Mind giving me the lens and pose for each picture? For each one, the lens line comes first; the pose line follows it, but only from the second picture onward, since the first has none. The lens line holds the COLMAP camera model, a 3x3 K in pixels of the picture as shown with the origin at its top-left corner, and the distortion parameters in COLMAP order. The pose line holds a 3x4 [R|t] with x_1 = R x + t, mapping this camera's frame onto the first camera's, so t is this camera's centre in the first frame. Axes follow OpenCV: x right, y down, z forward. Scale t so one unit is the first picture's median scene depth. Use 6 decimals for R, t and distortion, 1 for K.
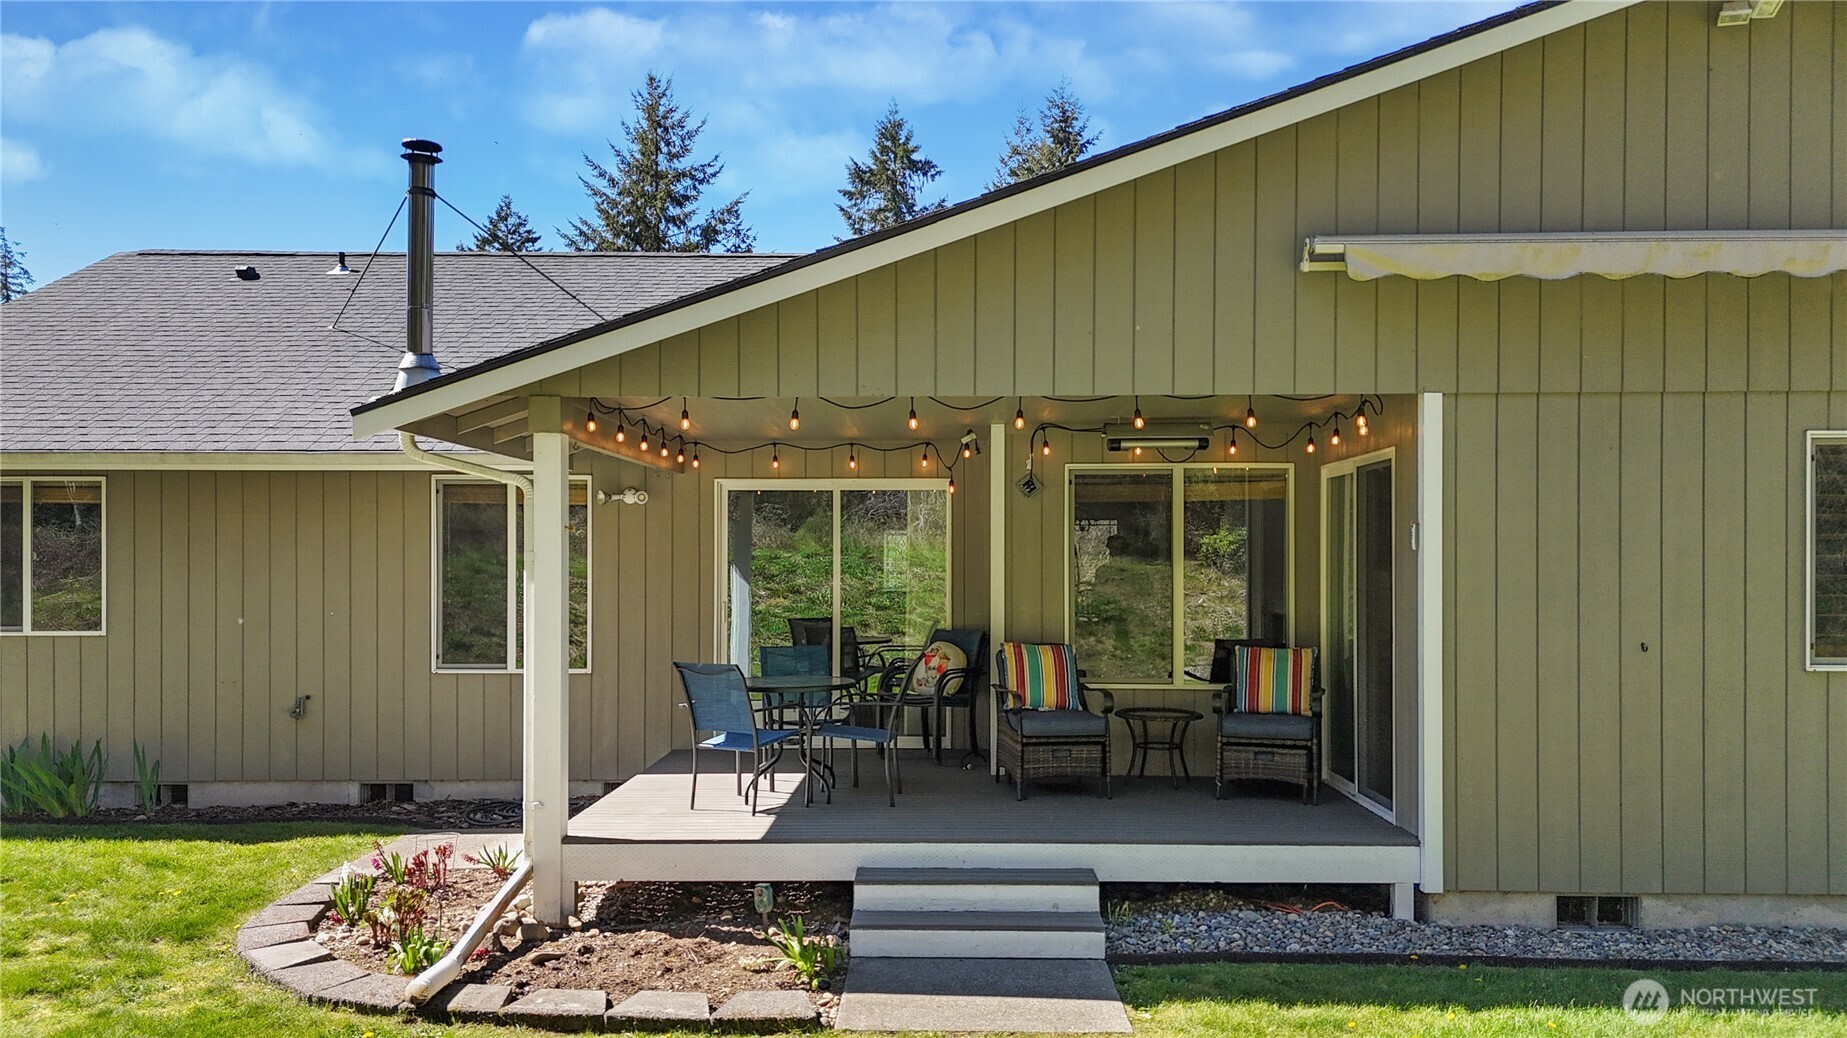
lens RADIAL K [[1306.1, 0, 923.6], [0, 1306.1, 621.4], [0, 0, 1]] dist [0.047395, 0.003115]
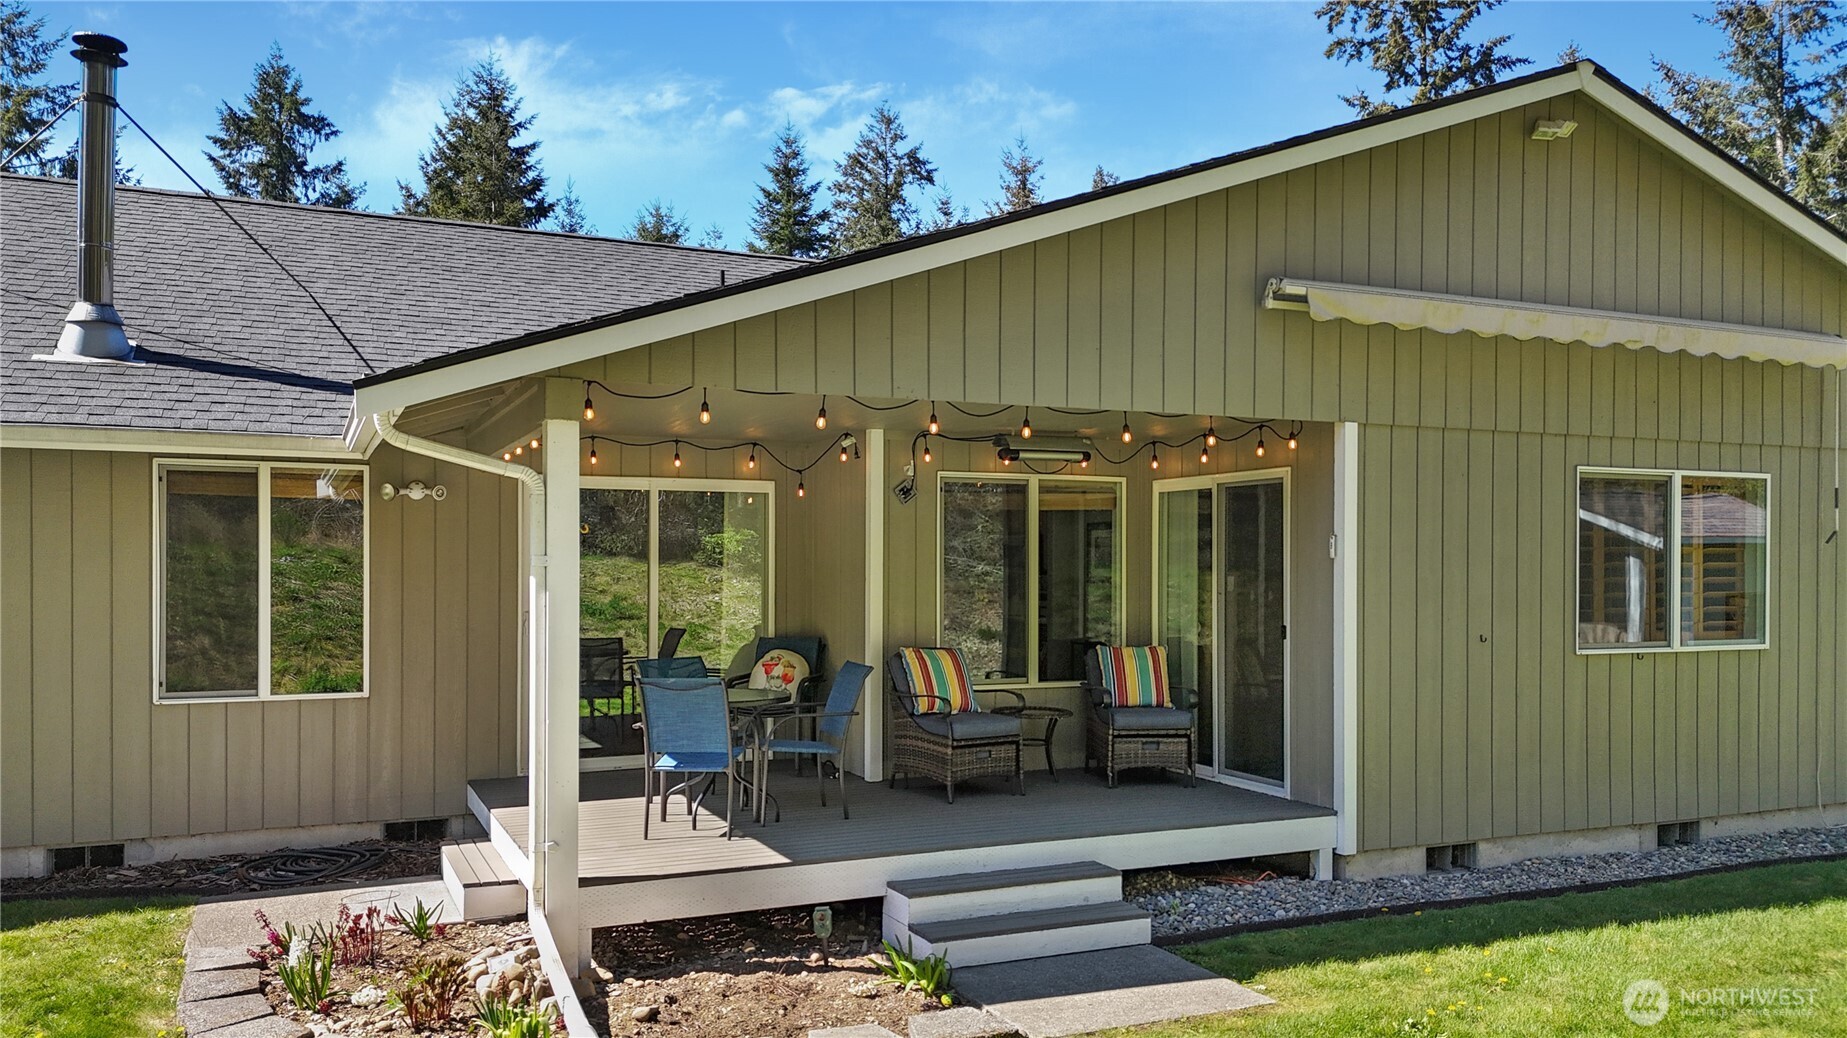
lens RADIAL K [[1313.0, 0, 924.4], [0, 1313.0, 624.0], [0, 0, 1]] dist [0.063155, -0.043794]
pose [[0.912018, -0.017322, 0.409783, -0.412688], [0.017551, 0.999841, 0.003204, -0.006301], [-0.409774, 0.004270, 0.912177, 0.090650]]
